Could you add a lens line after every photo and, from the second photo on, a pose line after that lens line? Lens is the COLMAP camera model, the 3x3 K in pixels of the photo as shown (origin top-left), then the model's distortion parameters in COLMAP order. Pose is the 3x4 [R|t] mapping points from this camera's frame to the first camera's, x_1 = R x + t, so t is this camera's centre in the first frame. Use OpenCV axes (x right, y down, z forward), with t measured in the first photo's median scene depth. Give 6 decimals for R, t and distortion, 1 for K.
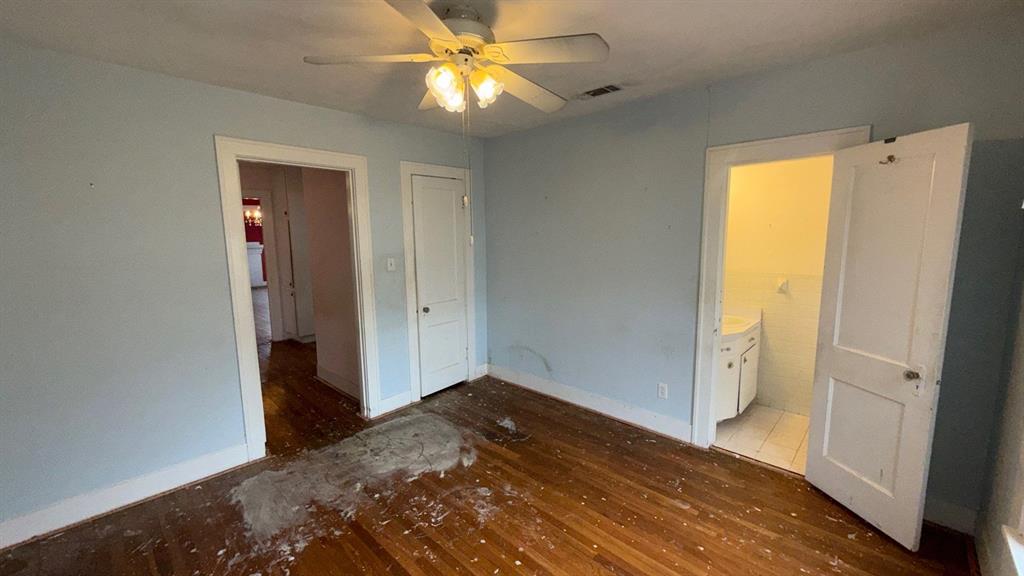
lens RADIAL K [[406.1, 0, 512.7], [0, 406.1, 288.3], [0, 0, 1]] dist [0.000573, 0.000160]
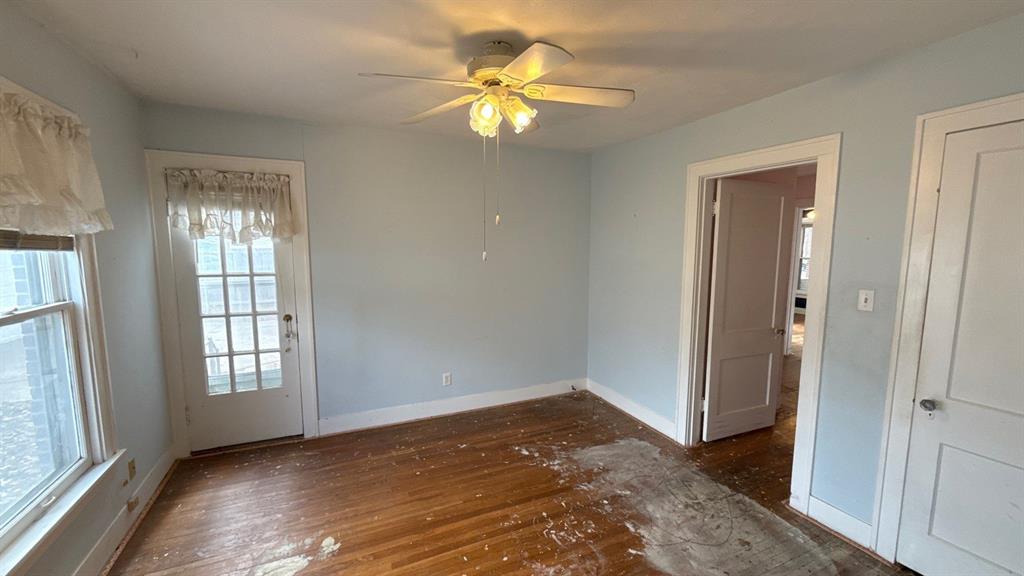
lens RADIAL K [[406.1, 0, 512.7], [0, 406.1, 288.3], [0, 0, 1]] dist [0.000573, 0.000160]
pose [[-0.376635, 0.112837, -0.919464, 0.606625], [-0.122004, 0.977866, 0.169980, -0.156242], [0.918292, 0.176198, -0.354532, 1.000968]]
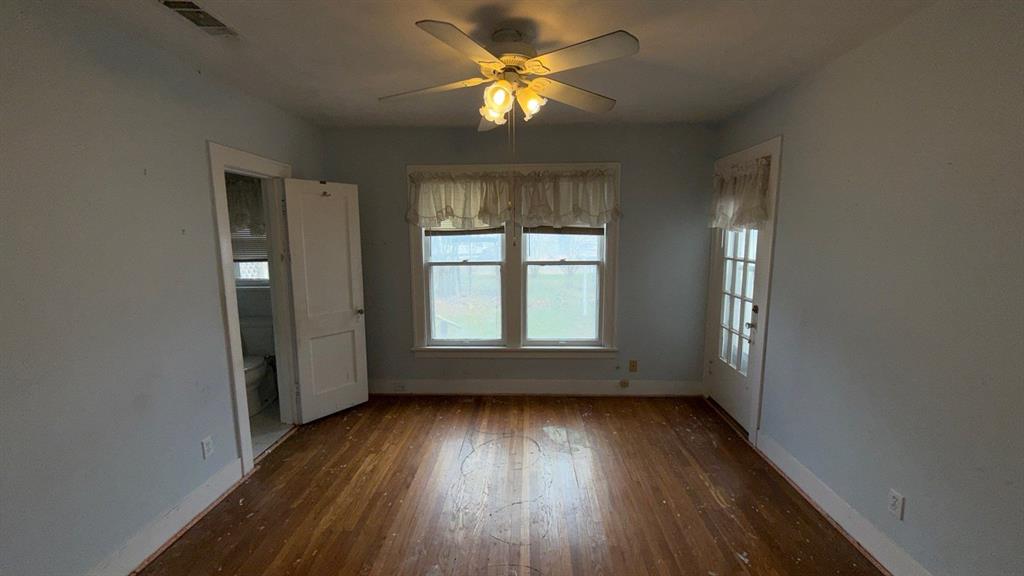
lens RADIAL K [[406.1, 0, 512.7], [0, 406.1, 288.3], [0, 0, 1]] dist [0.000573, 0.000160]
pose [[-0.662436, -0.087545, 0.743986, -0.660736], [0.111128, 0.970676, 0.213166, -0.160994], [-0.740830, 0.223886, -0.633282, 1.202282]]
